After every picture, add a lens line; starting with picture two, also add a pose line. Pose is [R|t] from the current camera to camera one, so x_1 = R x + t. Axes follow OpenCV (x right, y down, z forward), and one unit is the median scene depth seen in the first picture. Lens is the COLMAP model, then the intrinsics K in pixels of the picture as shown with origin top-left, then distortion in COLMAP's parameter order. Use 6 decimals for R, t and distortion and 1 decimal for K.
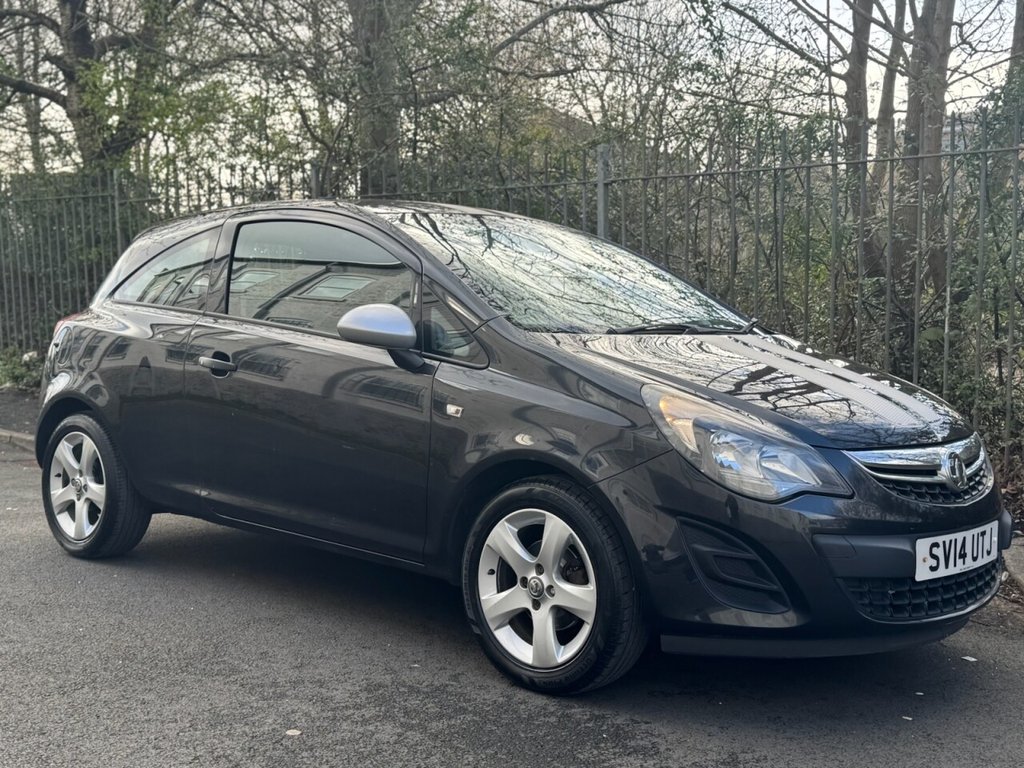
lens RADIAL K [[1263.7, 0, 505.9], [0, 1263.7, 341.8], [0, 0, 1]] dist [0.085786, 0.000000]
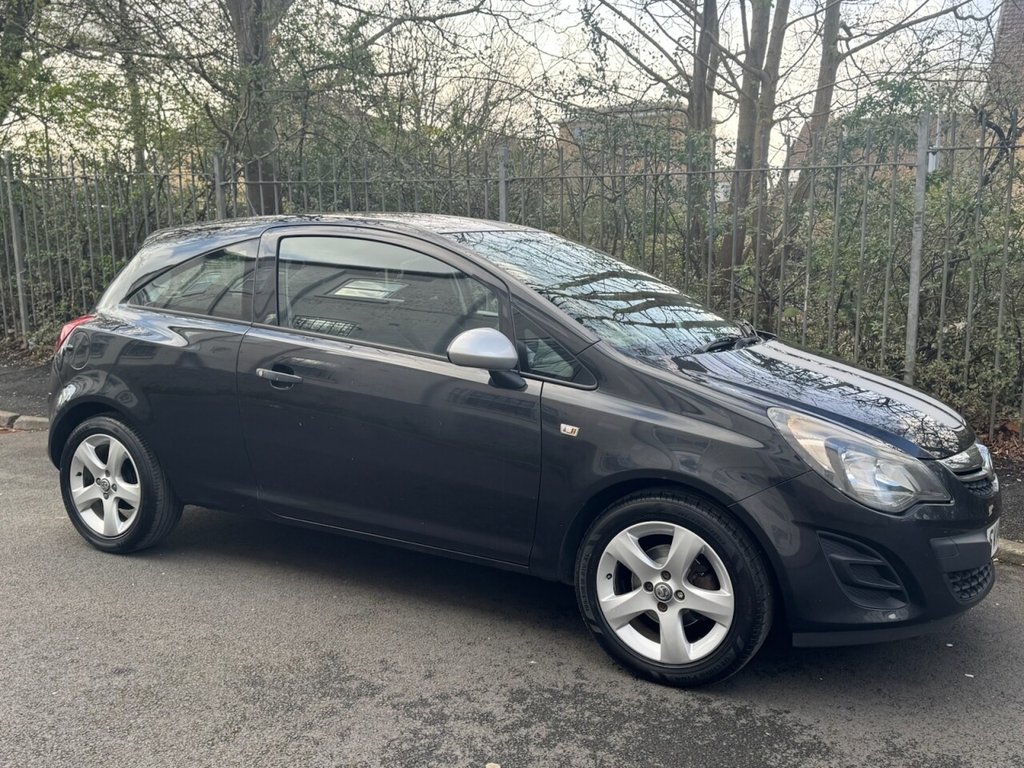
lens RADIAL K [[958.9, 0, 510.5], [0, 958.9, 371.3], [0, 0, 1]] dist [0.043846, 0.000000]
pose [[0.970409, -0.035425, 0.238856, -0.290780], [0.011849, 0.994975, 0.099424, -0.078494], [-0.241178, -0.093651, 0.965952, 0.244696]]
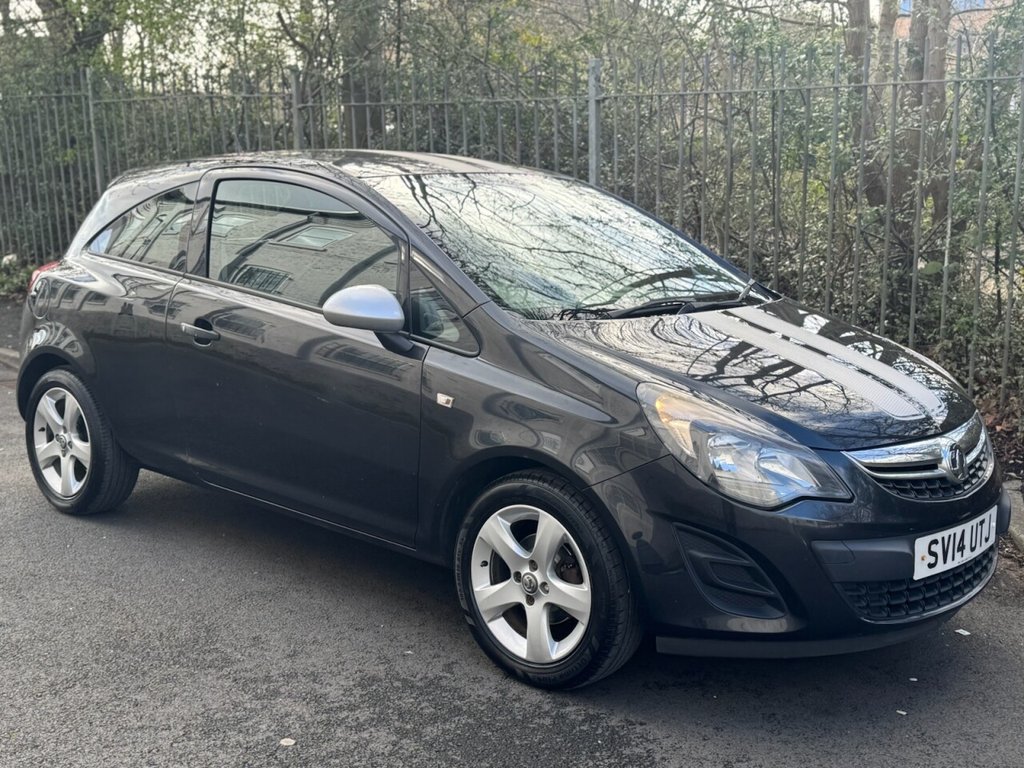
lens RADIAL K [[1263.7, 0, 505.6], [0, 1263.7, 351.0], [0, 0, 1]] dist [0.085786, 0.000000]
pose [[0.999930, -0.008284, 0.008452, -0.001987], [0.007261, 0.993381, 0.114639, -0.098239], [-0.009345, -0.114569, 0.993371, 0.038558]]
